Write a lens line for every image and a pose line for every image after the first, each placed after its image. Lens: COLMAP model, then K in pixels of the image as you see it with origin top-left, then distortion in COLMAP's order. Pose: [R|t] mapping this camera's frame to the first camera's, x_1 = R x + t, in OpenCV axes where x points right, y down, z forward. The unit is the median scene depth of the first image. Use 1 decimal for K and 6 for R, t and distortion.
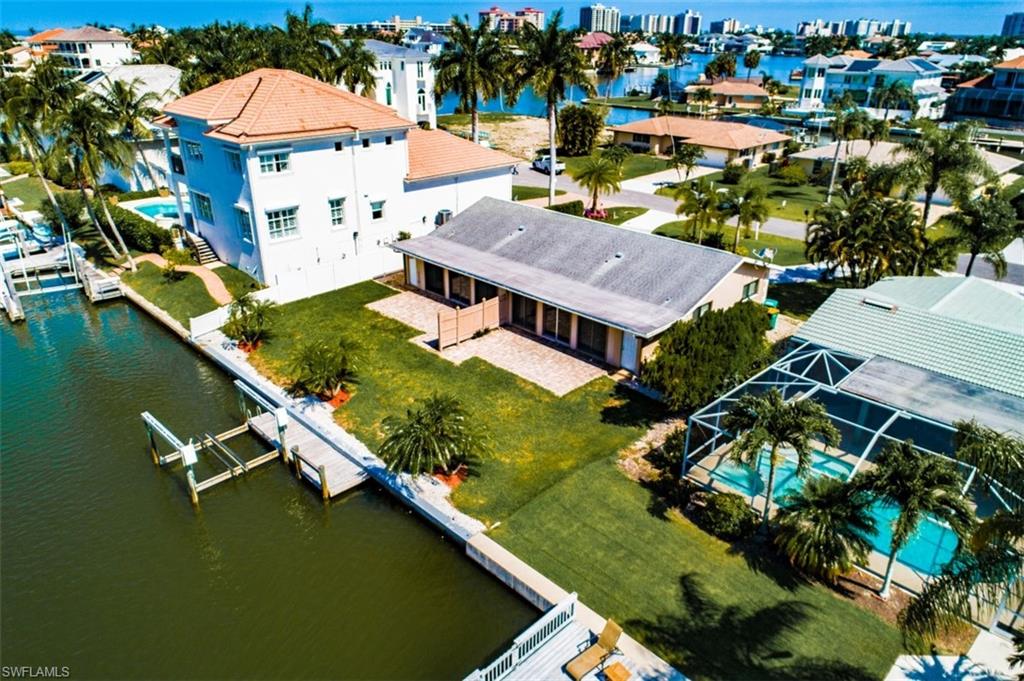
lens RADIAL K [[688.7, 0, 512.0], [0, 688.7, 340.5], [0, 0, 1]] dist [-0.004876, 0.003727]
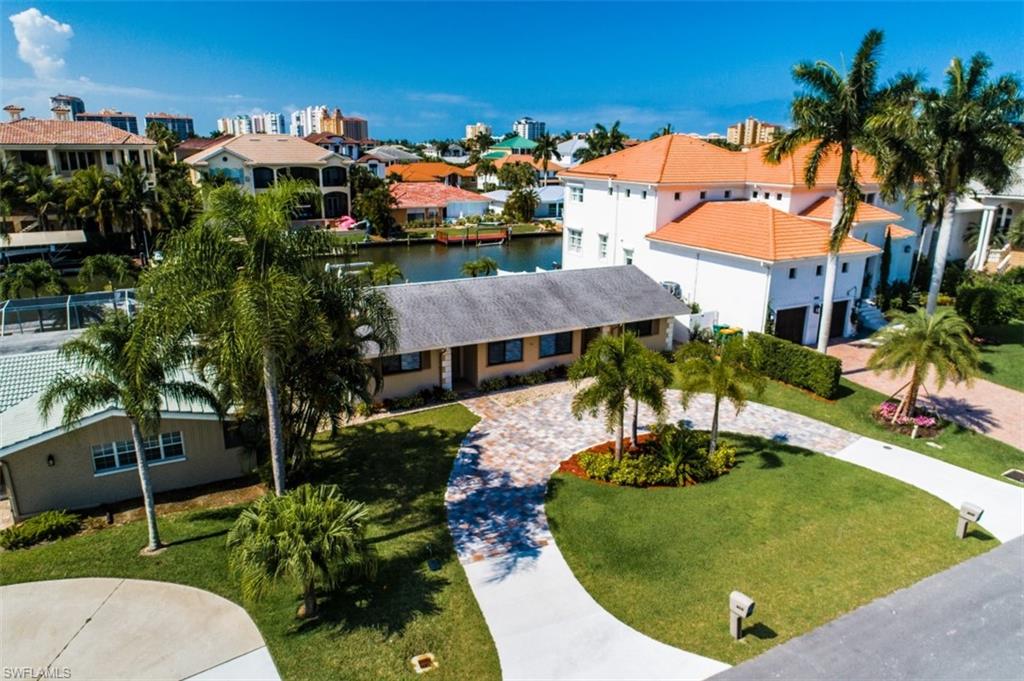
lens RADIAL K [[688.7, 0, 512.0], [0, 688.7, 340.5], [0, 0, 1]] dist [-0.004876, 0.003727]
pose [[-0.282547, 0.256938, -0.924202, 0.896060], [-0.403159, 0.842429, 0.357458, -0.402495], [0.870419, 0.473600, -0.134439, 1.090695]]
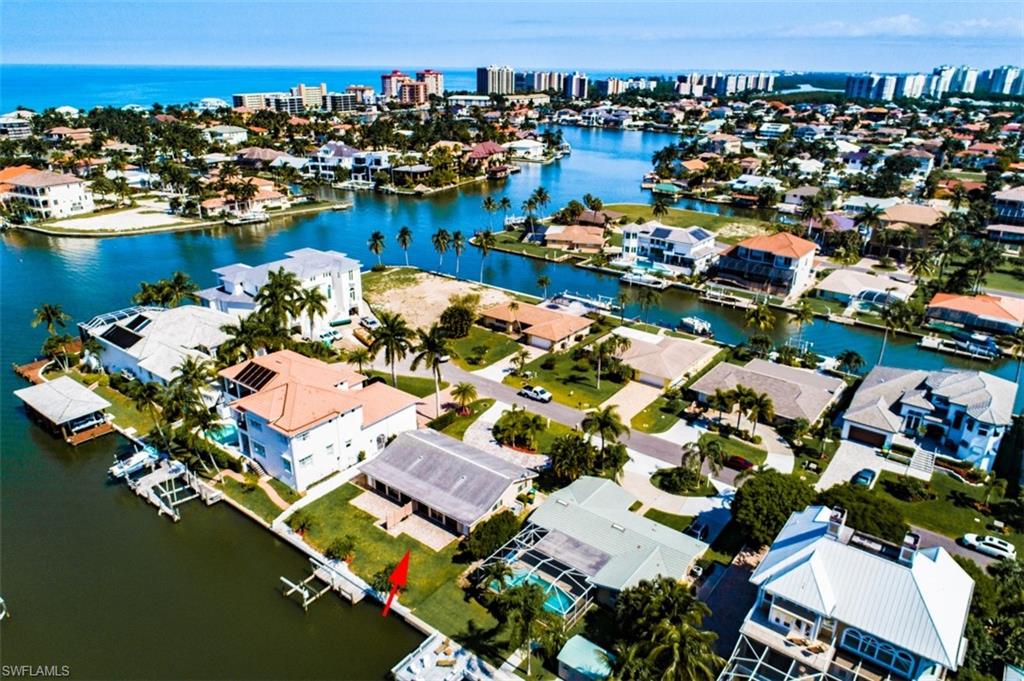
lens RADIAL K [[688.7, 0, 512.0], [0, 688.7, 340.5], [0, 0, 1]] dist [-0.004876, 0.003727]
pose [[0.991299, -0.046185, 0.123257, 0.044772], [0.051108, 0.998005, -0.037077, -0.406229], [-0.121299, 0.043053, 0.991682, -1.098539]]
